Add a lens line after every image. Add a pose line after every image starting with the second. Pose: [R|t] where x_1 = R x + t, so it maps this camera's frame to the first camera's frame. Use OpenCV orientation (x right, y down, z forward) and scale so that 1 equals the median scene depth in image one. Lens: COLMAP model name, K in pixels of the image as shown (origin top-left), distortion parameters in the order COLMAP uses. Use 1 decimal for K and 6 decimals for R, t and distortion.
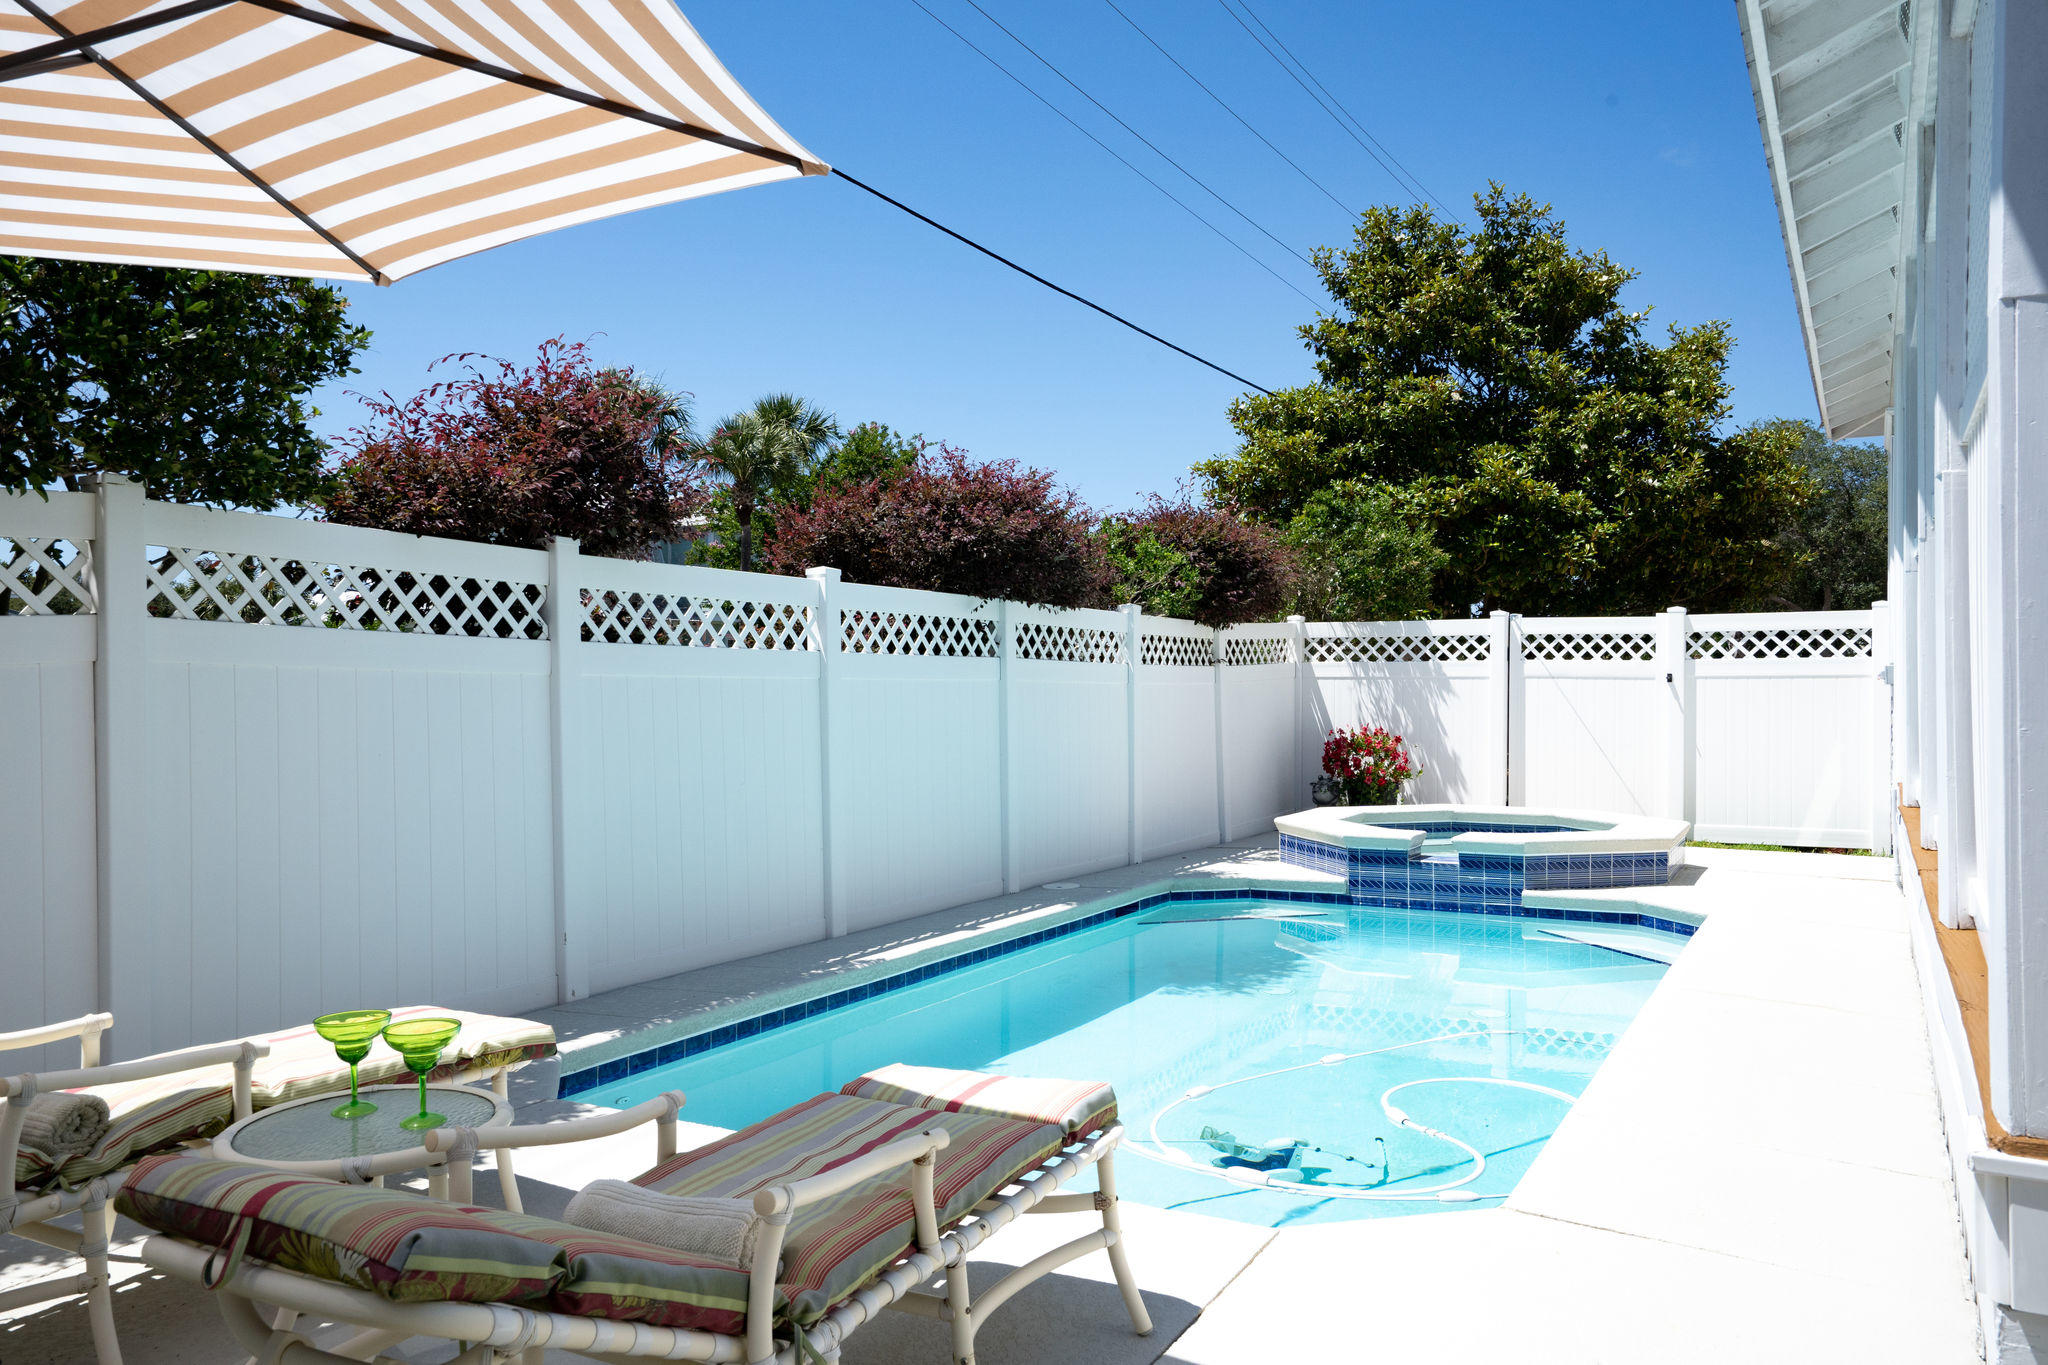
lens RADIAL K [[1558.6, 0, 1030.1], [0, 1558.6, 680.6], [0, 0, 1]] dist [0.012314, 0.005082]
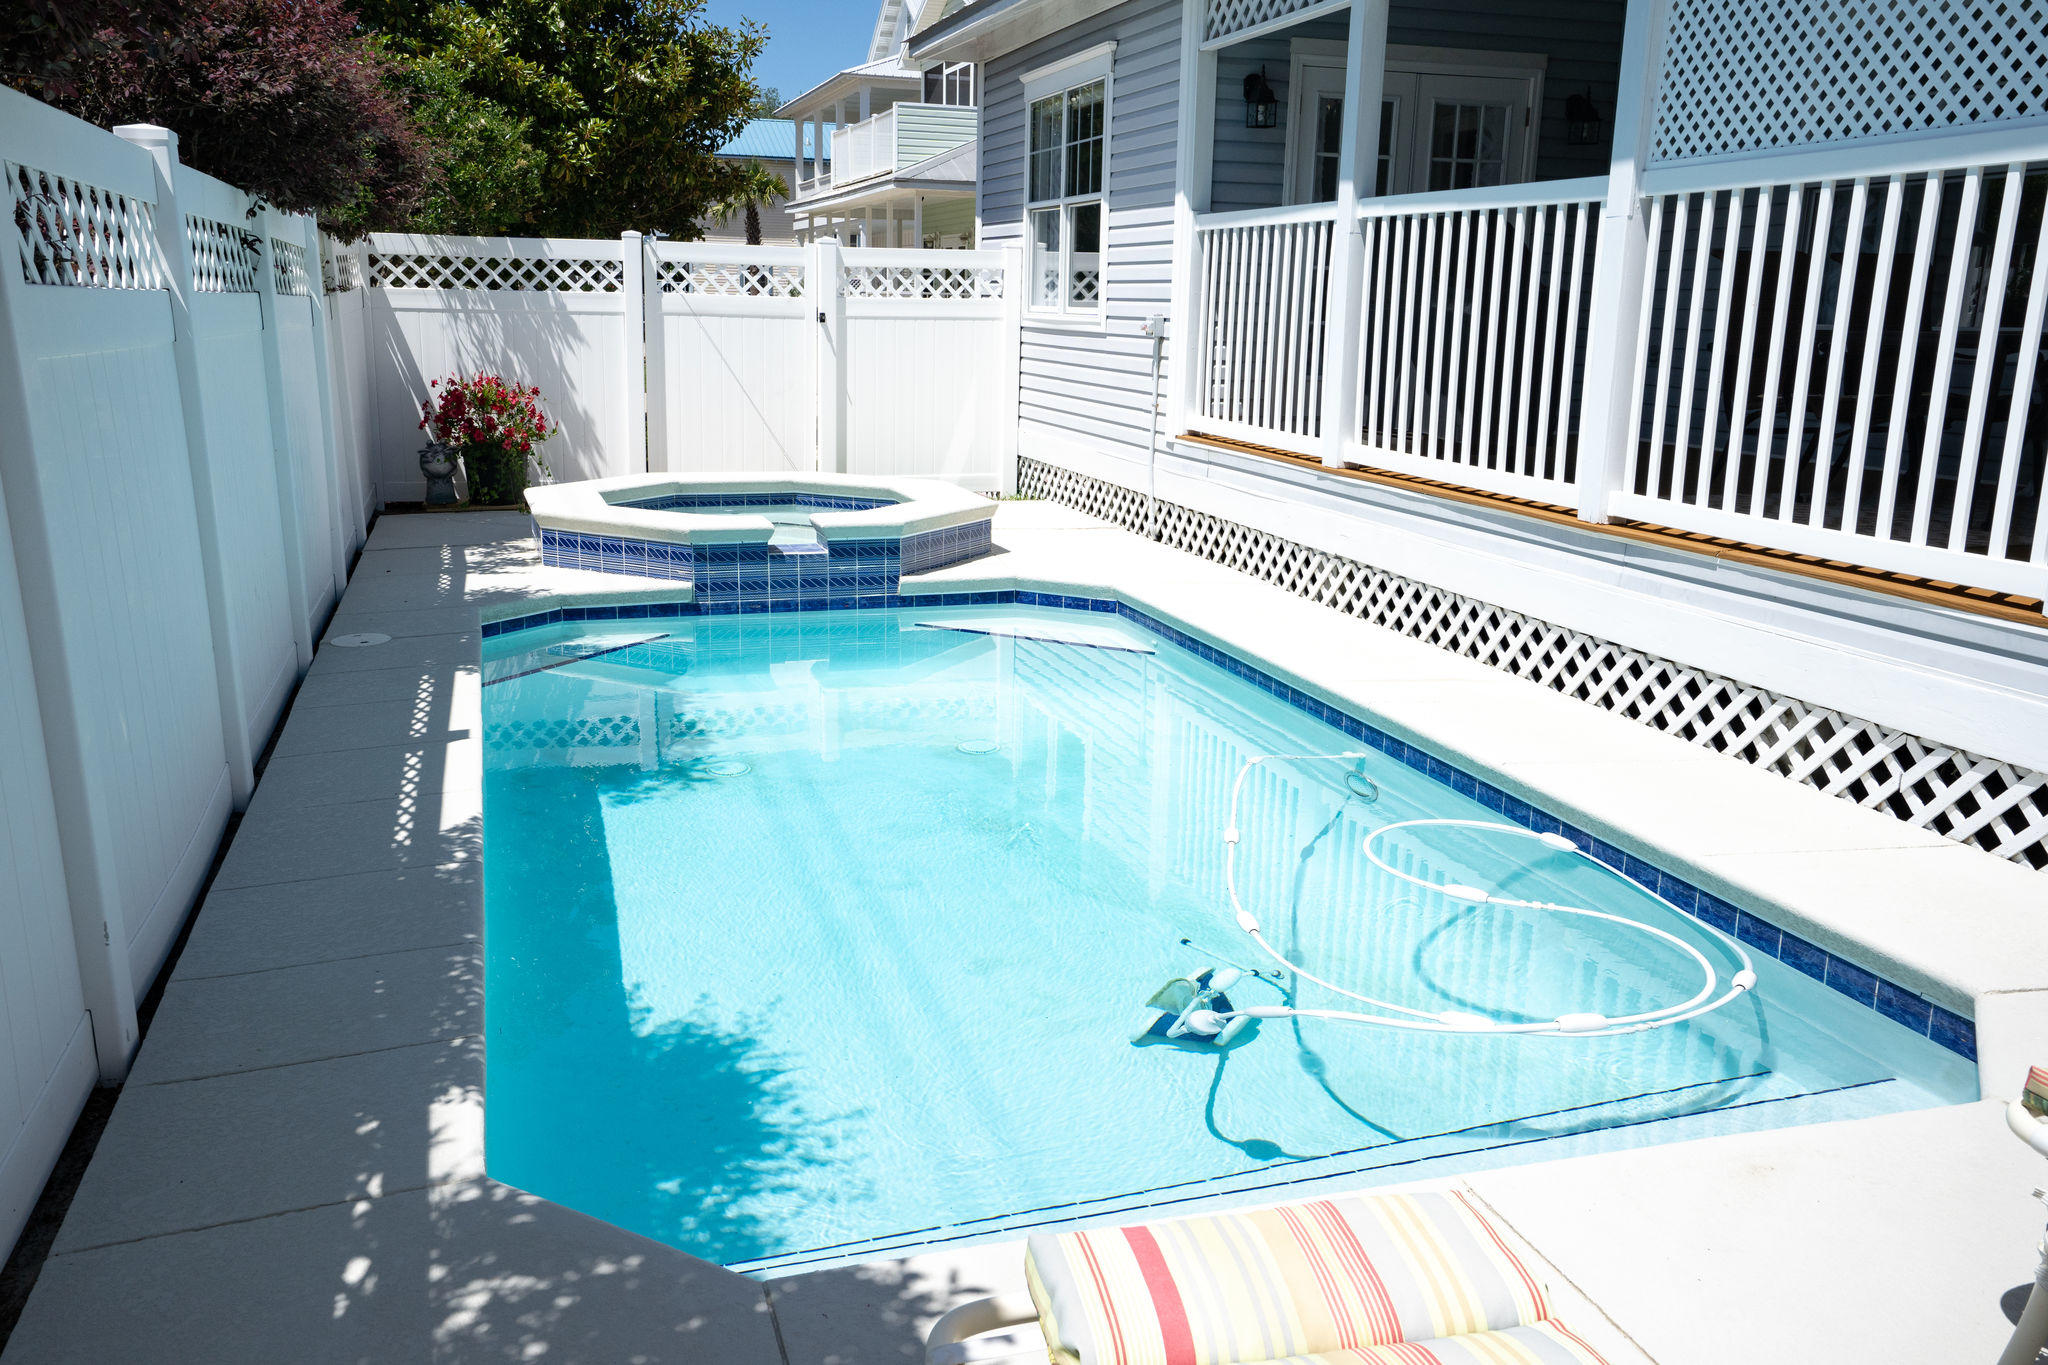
lens RADIAL K [[1660.5, 0, 1022.4], [0, 1660.5, 678.4], [0, 0, 1]] dist [0.016979, 0.051938]
pose [[0.701619, -0.145394, 0.697561, -0.200722], [-0.017455, 0.975160, 0.220811, -0.011649], [-0.712339, -0.167101, 0.681653, 0.210031]]
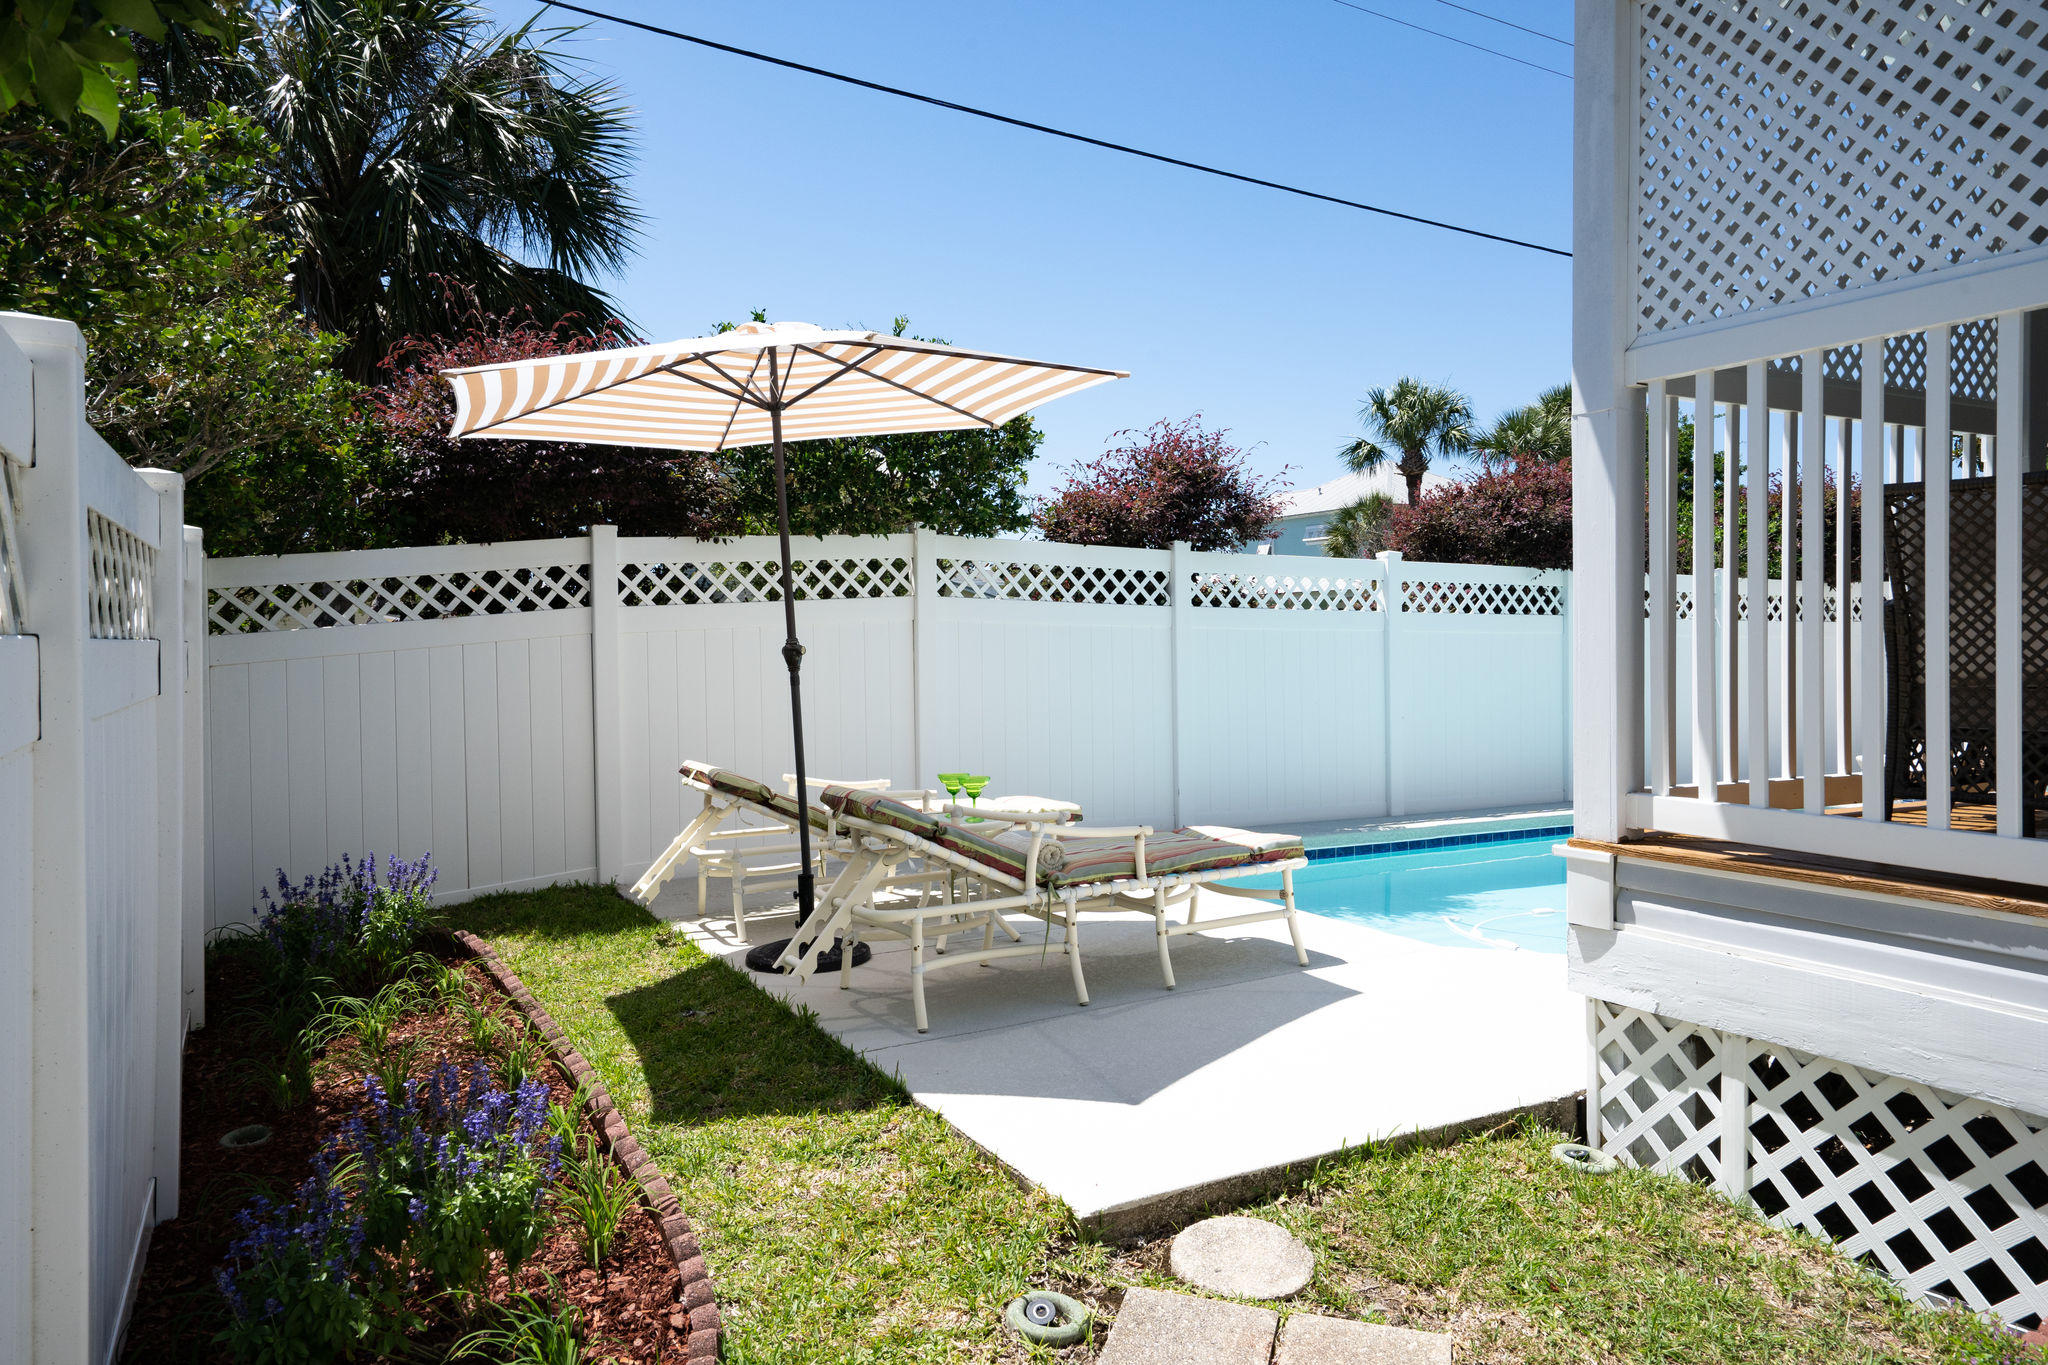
lens RADIAL K [[1365.2, 0, 1025.5], [0, 1365.2, 675.5], [0, 0, 1]] dist [0.025781, -0.001986]
pose [[0.848054, 0.010888, -0.529798, 0.312675], [0.000465, 0.999773, 0.021291, 0.015634], [0.529910, -0.018303, 0.847856, -0.270297]]
